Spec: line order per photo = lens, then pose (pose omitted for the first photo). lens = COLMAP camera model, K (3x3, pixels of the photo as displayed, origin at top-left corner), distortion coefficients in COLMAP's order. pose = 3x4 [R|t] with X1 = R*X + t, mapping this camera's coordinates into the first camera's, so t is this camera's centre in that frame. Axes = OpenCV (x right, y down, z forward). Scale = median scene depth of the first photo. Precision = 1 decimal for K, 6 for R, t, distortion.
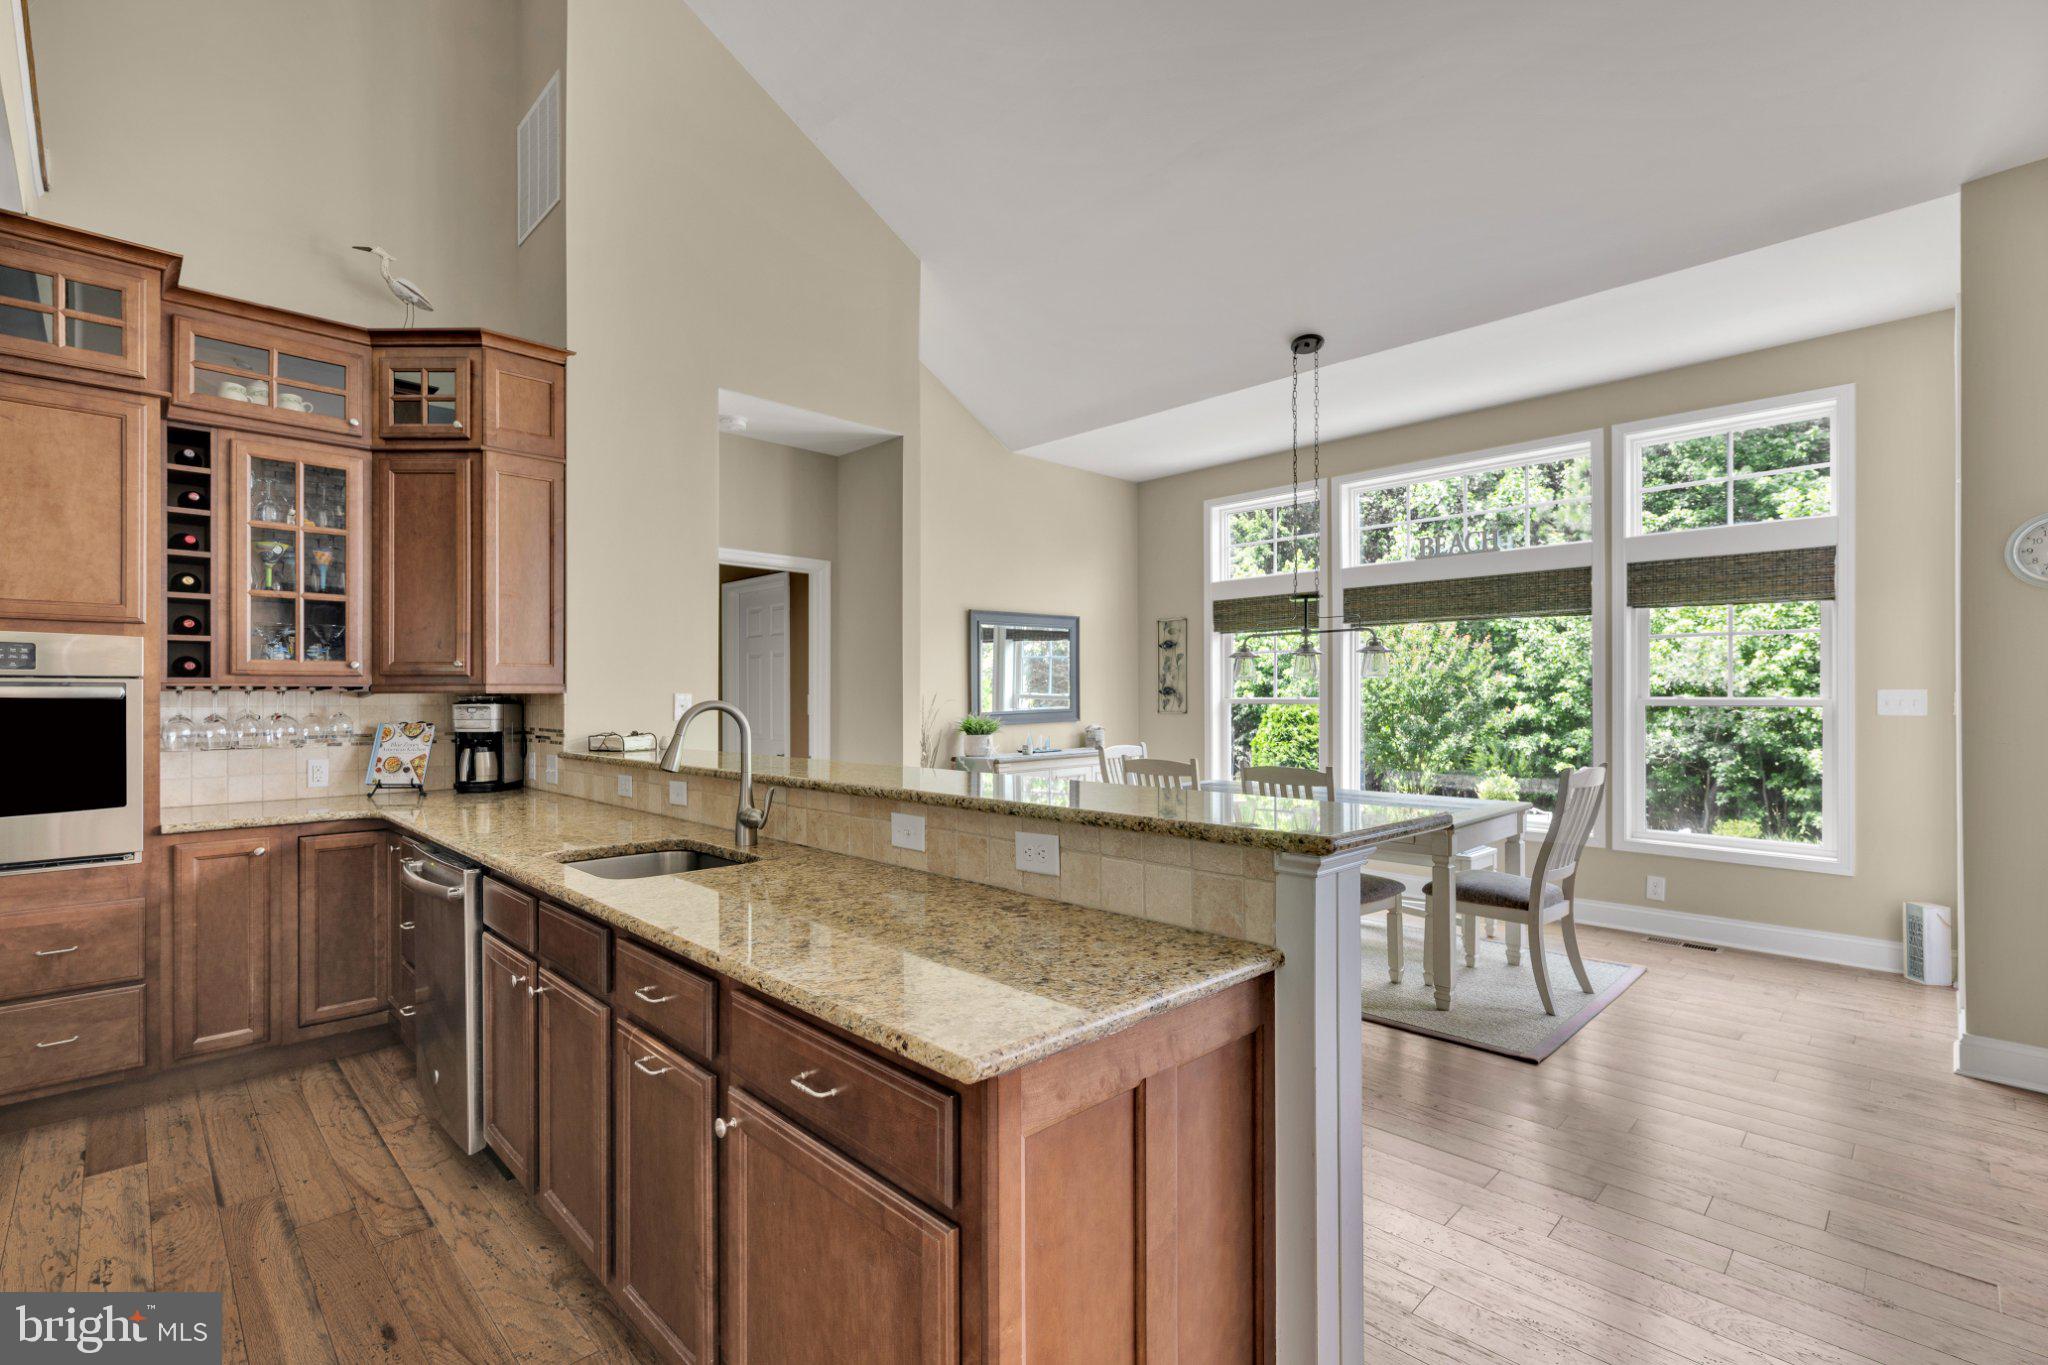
lens RADIAL K [[918.4, 0, 1024.1], [0, 918.4, 698.1], [0, 0, 1]] dist [-0.000045, 0.000188]
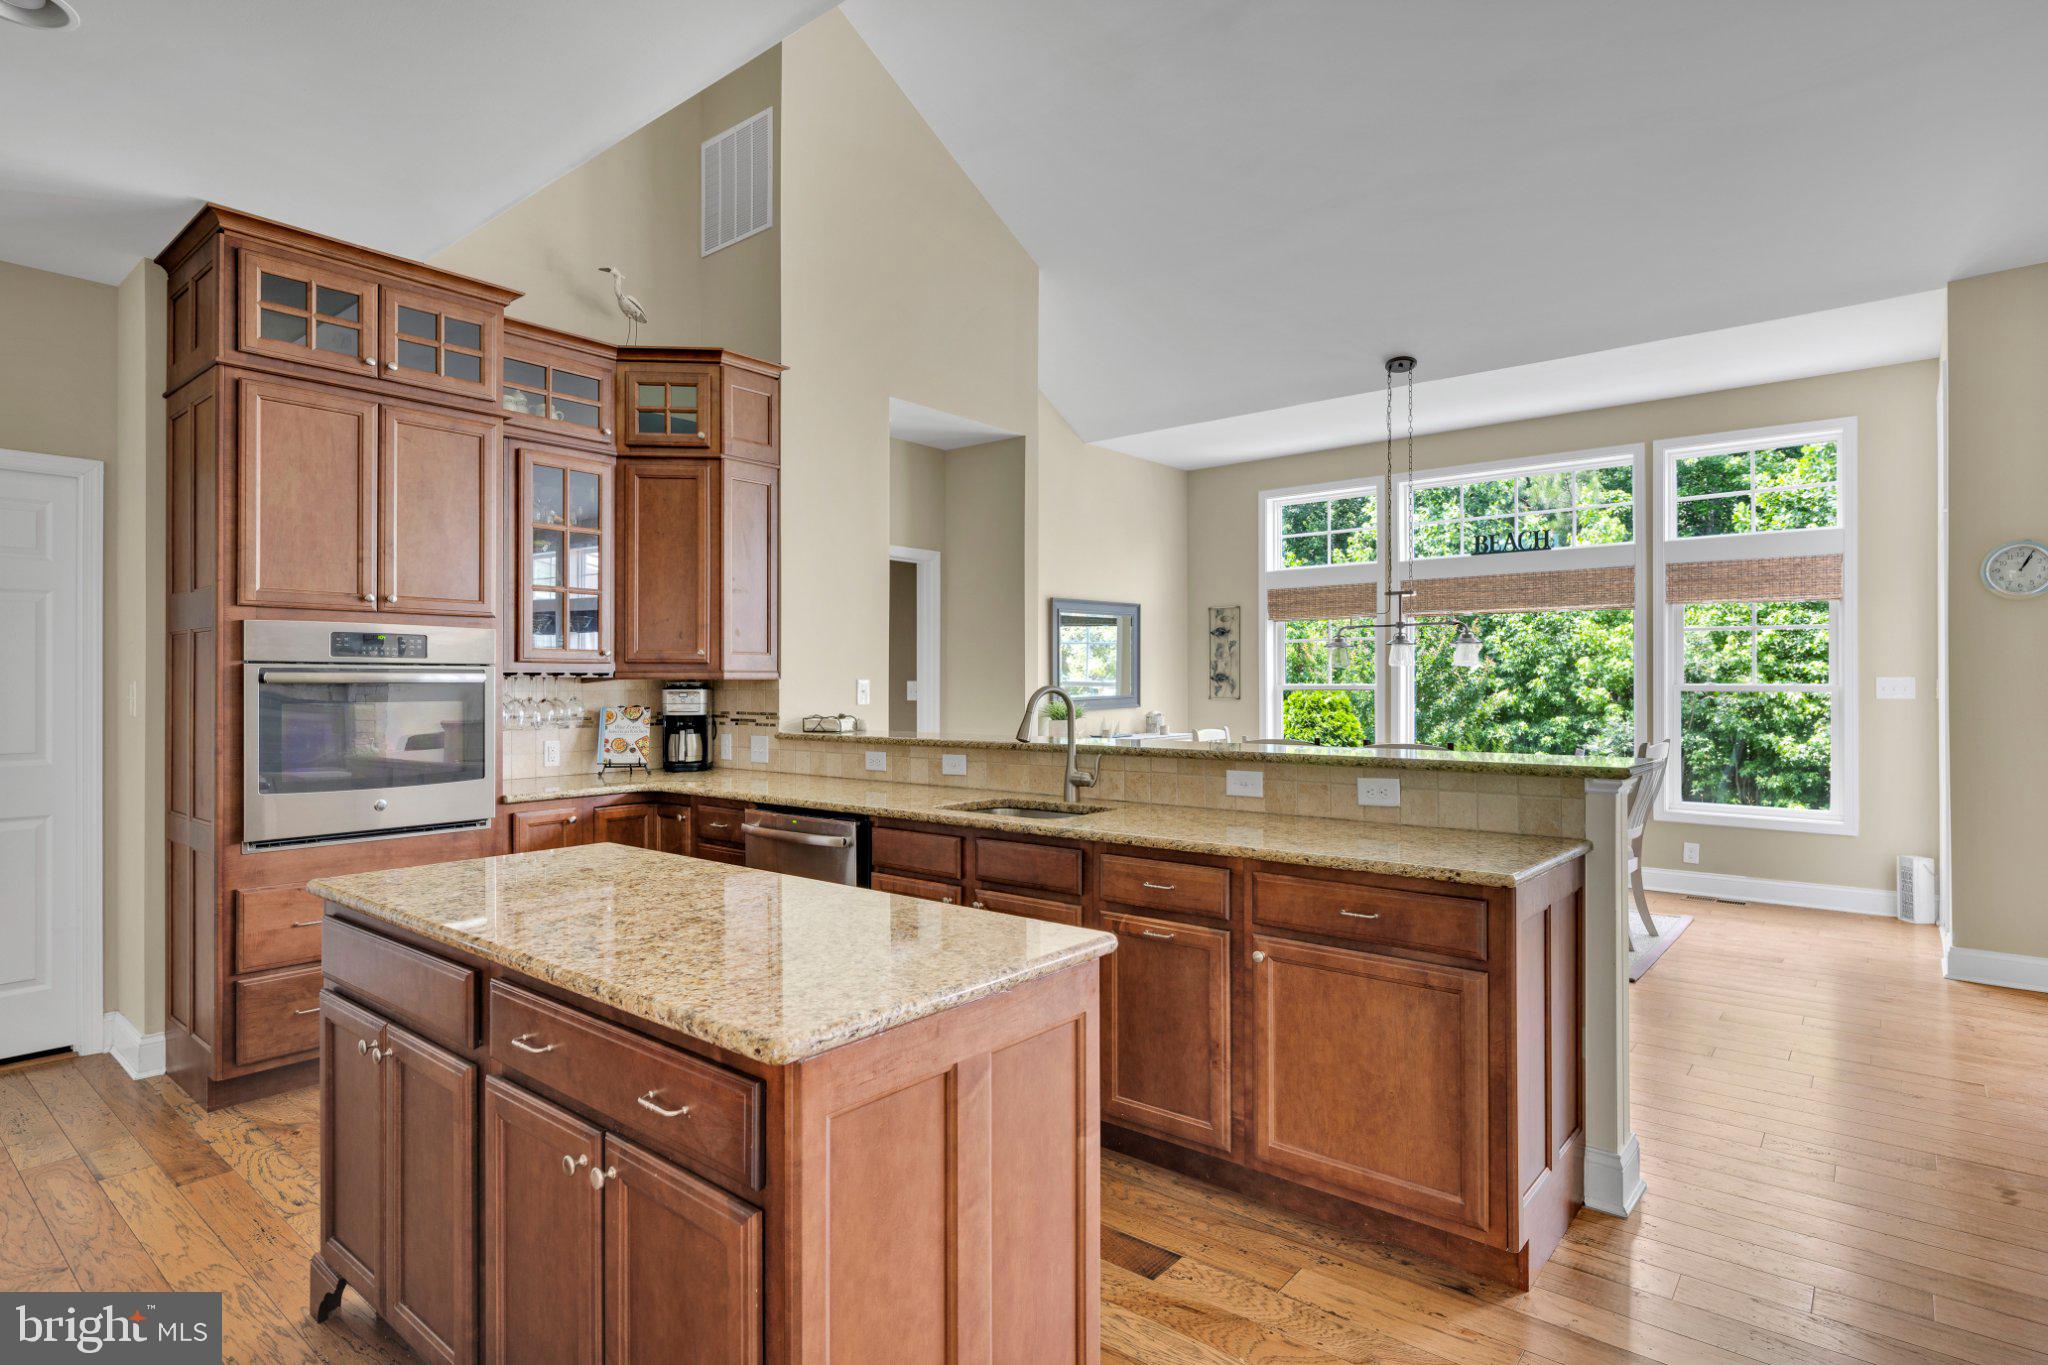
lens RADIAL K [[1059.2, 0, 1024.0], [0, 1059.2, 682.5], [0, 0, 1]] dist [-0.000207, -0.000982]
pose [[0.995270, 0.000590, 0.097146, -0.334729], [-0.000419, 0.999998, -0.001780, 0.000625], [-0.097147, 0.001731, 0.995269, -0.282577]]
